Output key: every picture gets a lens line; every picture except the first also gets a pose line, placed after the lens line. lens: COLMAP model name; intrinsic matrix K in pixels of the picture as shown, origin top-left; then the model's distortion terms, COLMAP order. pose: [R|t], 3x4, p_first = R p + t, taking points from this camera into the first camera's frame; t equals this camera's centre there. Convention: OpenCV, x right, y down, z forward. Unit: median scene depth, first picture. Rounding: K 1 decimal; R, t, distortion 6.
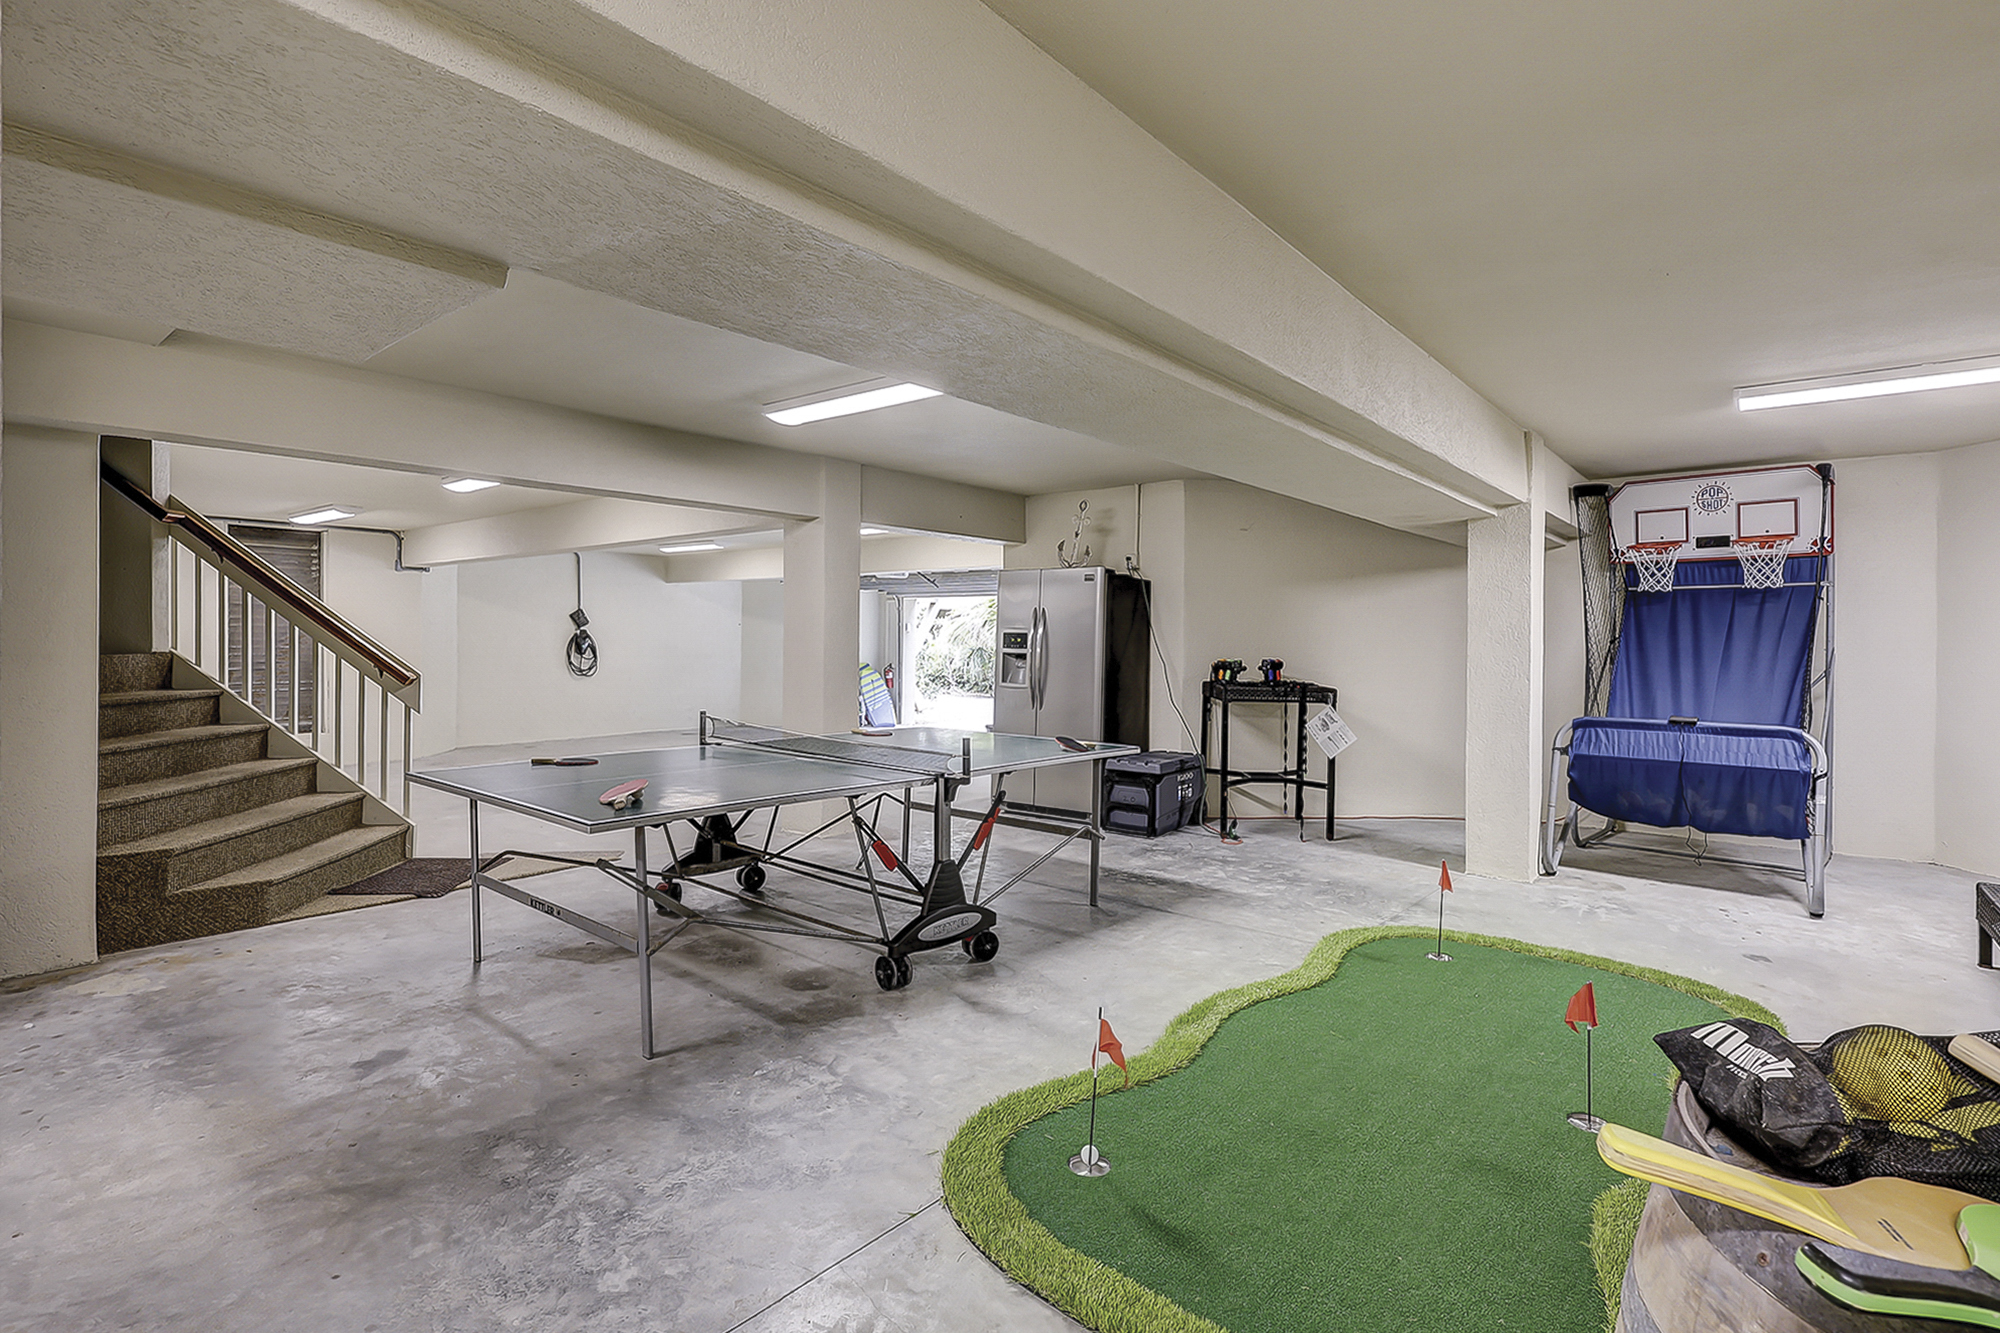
lens RADIAL K [[934.1, 0, 989.7], [0, 934.1, 660.9], [0, 0, 1]] dist [-0.000986, -0.000770]
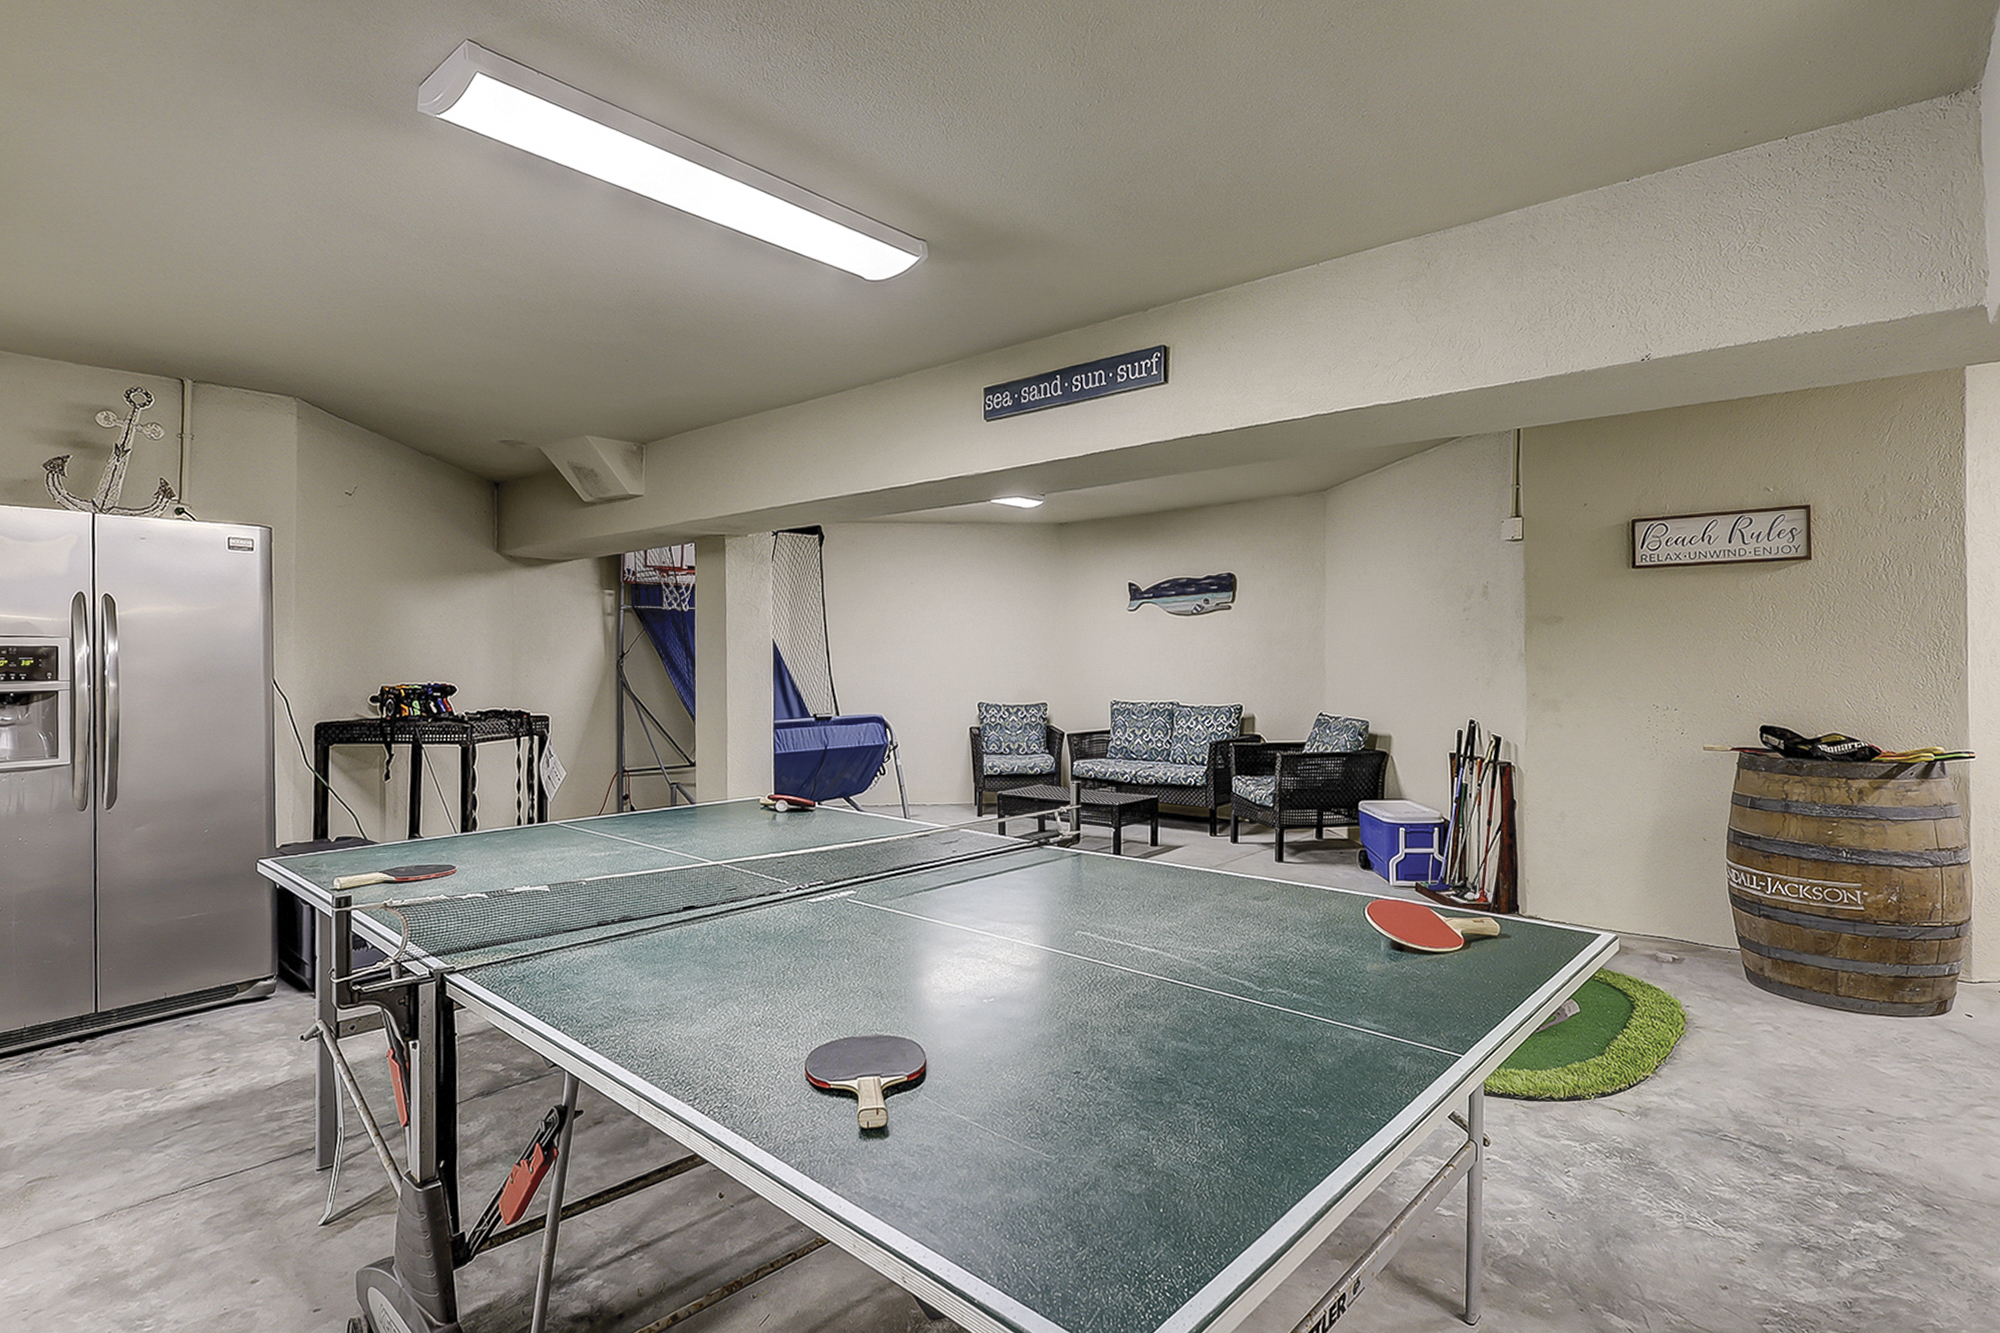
lens RADIAL K [[973.6, 0, 996.3], [0, 973.6, 644.6], [0, 0, 1]] dist [-0.000022, 0.000298]
pose [[0.048011, -0.003253, 0.998841, -1.338570], [0.032450, 0.999472, 0.001696, -0.055898], [-0.998320, 0.032331, 0.048091, 1.645368]]
